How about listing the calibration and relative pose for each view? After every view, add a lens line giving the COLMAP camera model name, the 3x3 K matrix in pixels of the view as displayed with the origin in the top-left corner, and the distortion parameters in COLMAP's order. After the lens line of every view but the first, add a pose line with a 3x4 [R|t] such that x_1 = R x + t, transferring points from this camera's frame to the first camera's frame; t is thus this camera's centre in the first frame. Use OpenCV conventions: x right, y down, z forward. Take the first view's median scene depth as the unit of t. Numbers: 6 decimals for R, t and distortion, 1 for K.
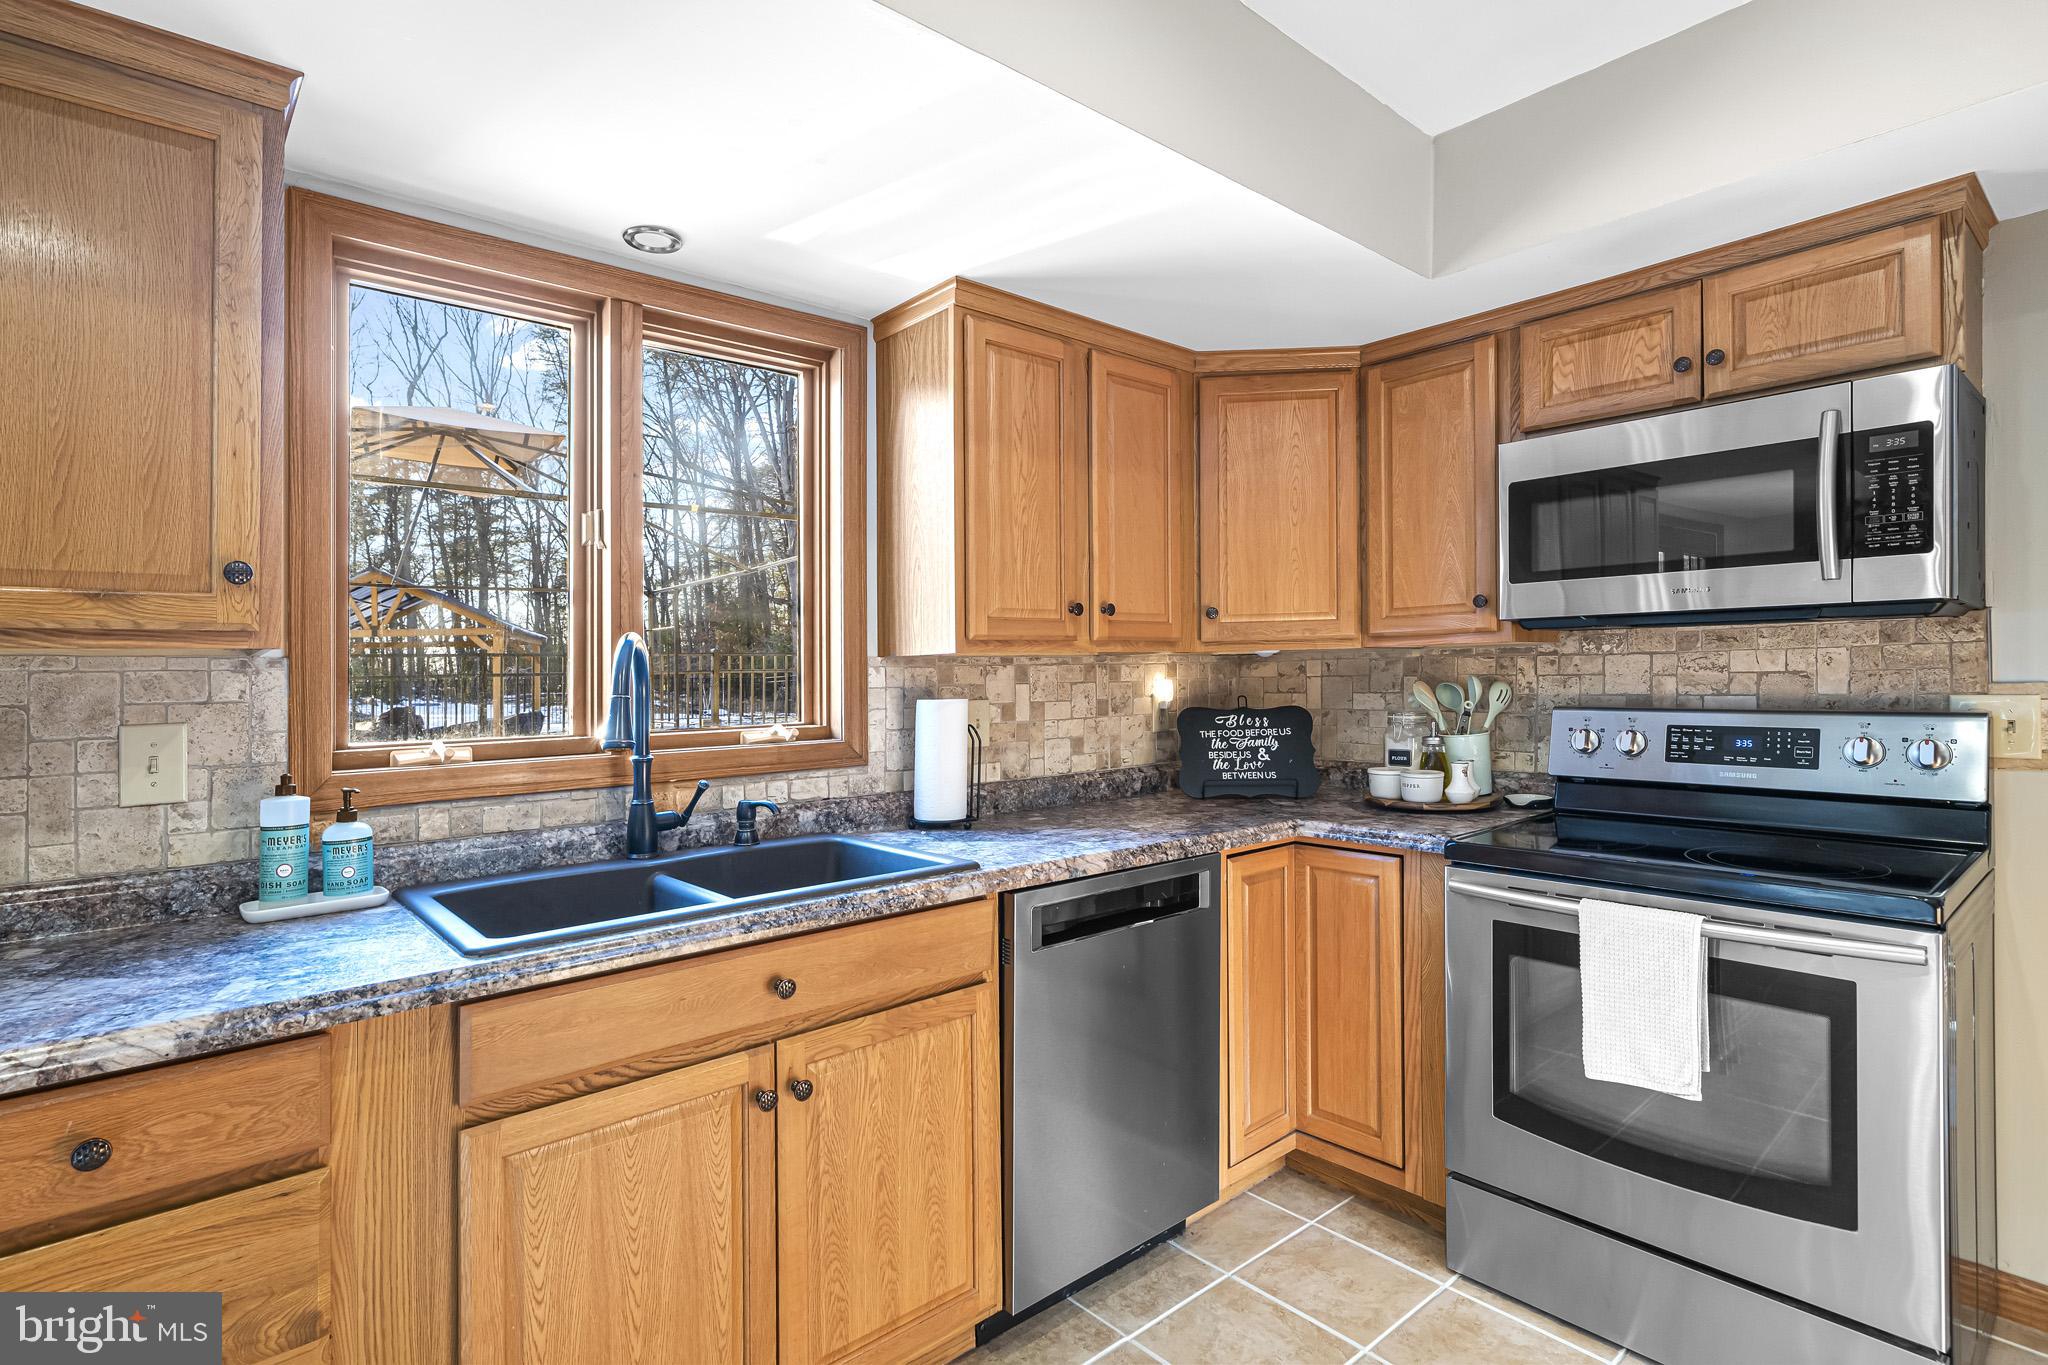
lens RADIAL K [[1000.1, 0, 1024.5], [0, 1000.1, 657.2], [0, 0, 1]] dist [0.002855, 0.000255]
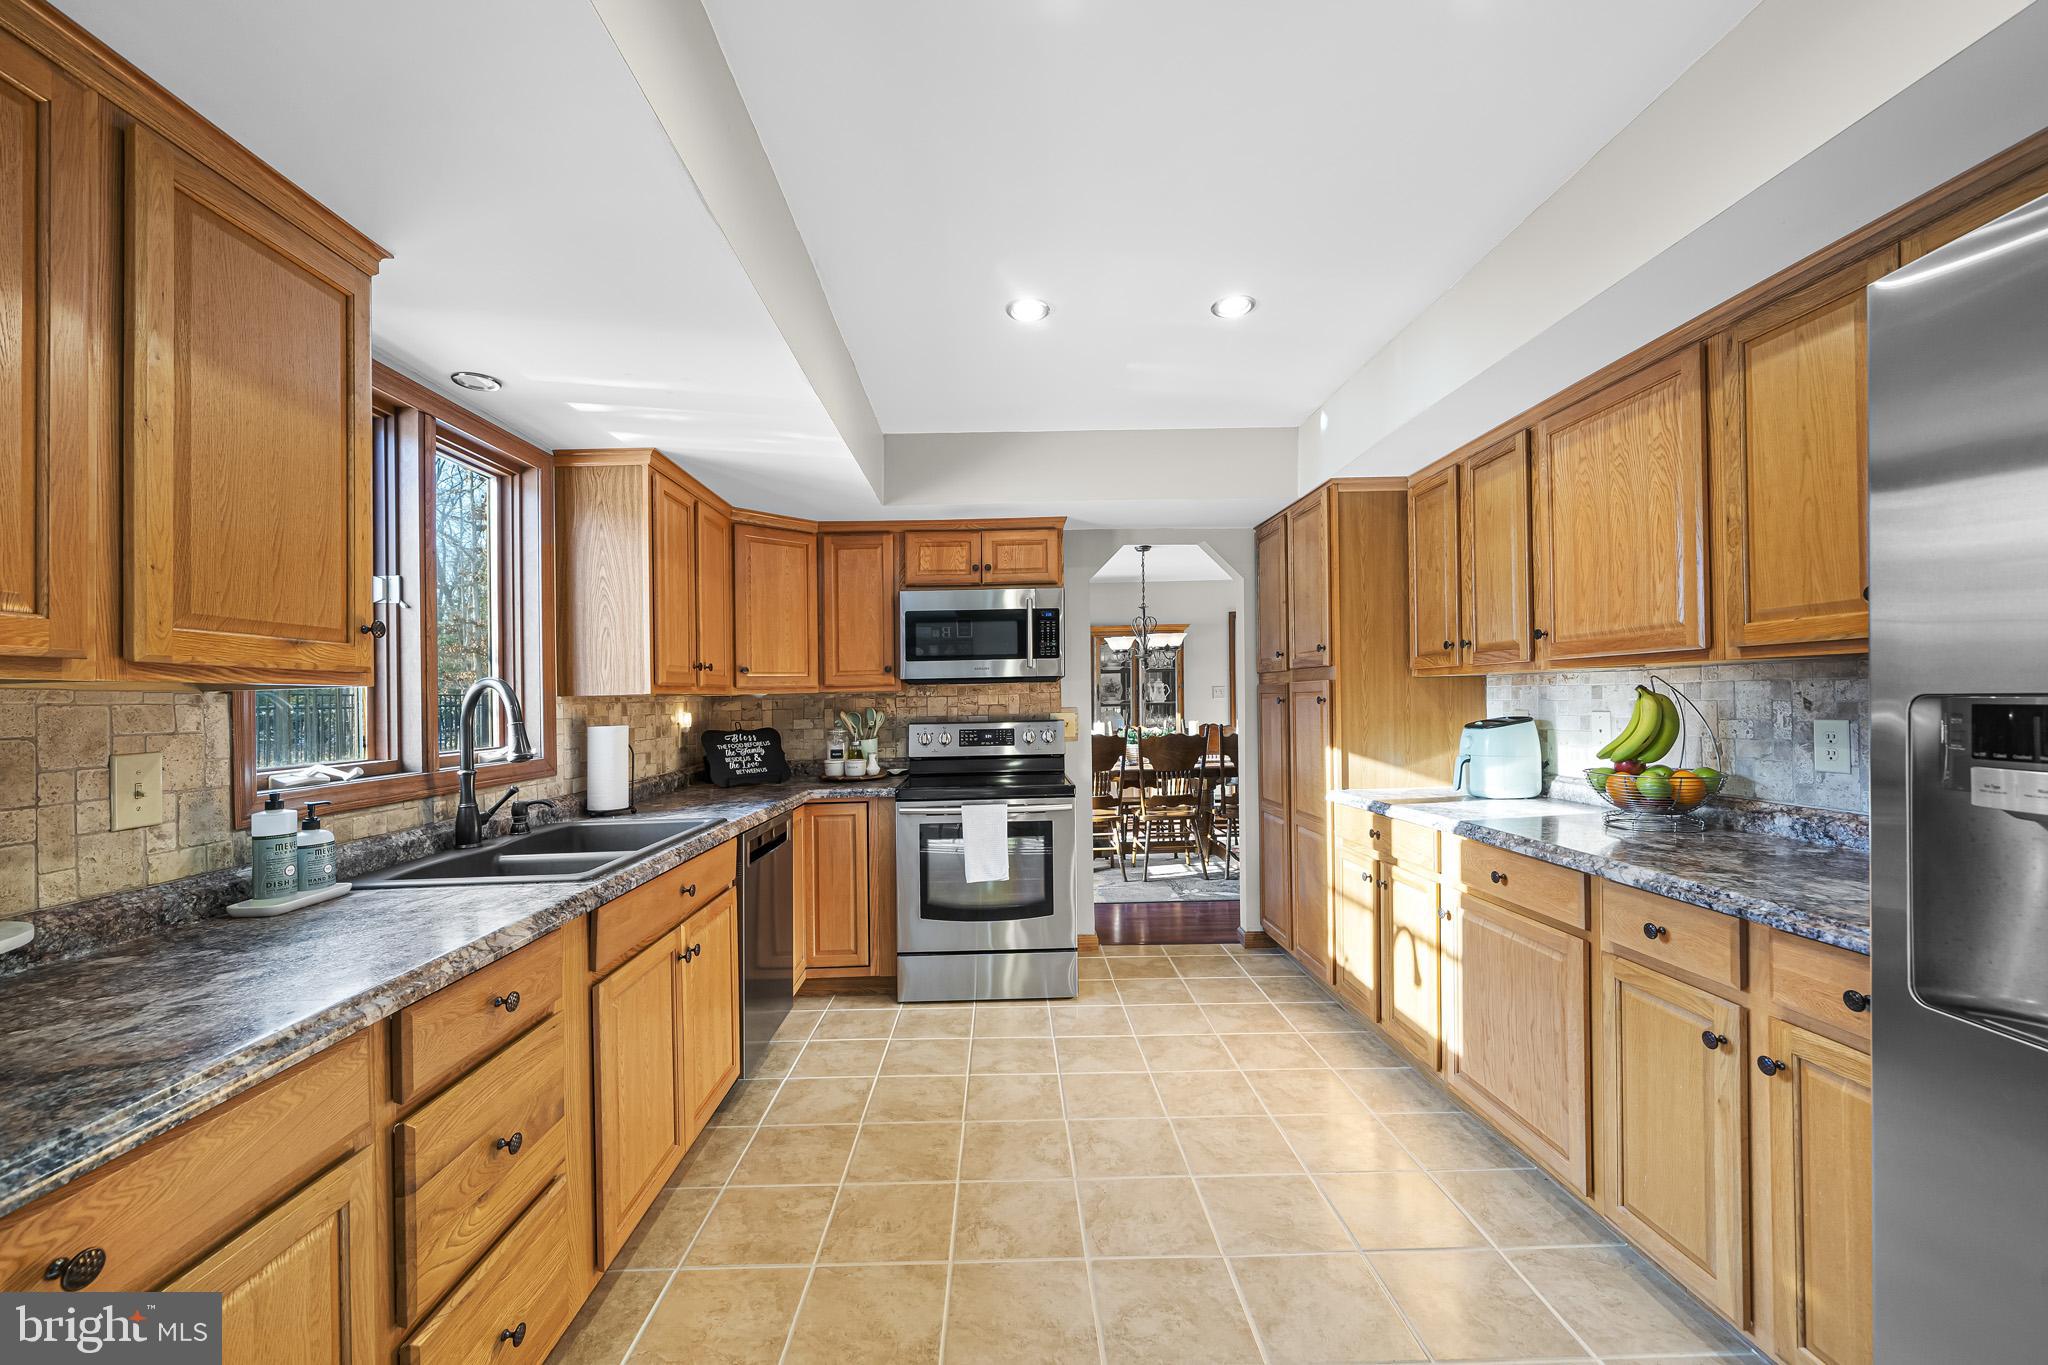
lens RADIAL K [[792.4, 0, 1024.0], [0, 792.4, 682.5], [0, 0, 1]] dist [-0.001191, -0.000150]
pose [[0.631333, 0.018171, 0.775299, -0.636209], [0.000068, 0.999724, -0.023486, 0.006800], [-0.775511, 0.014881, 0.631158, -0.197693]]
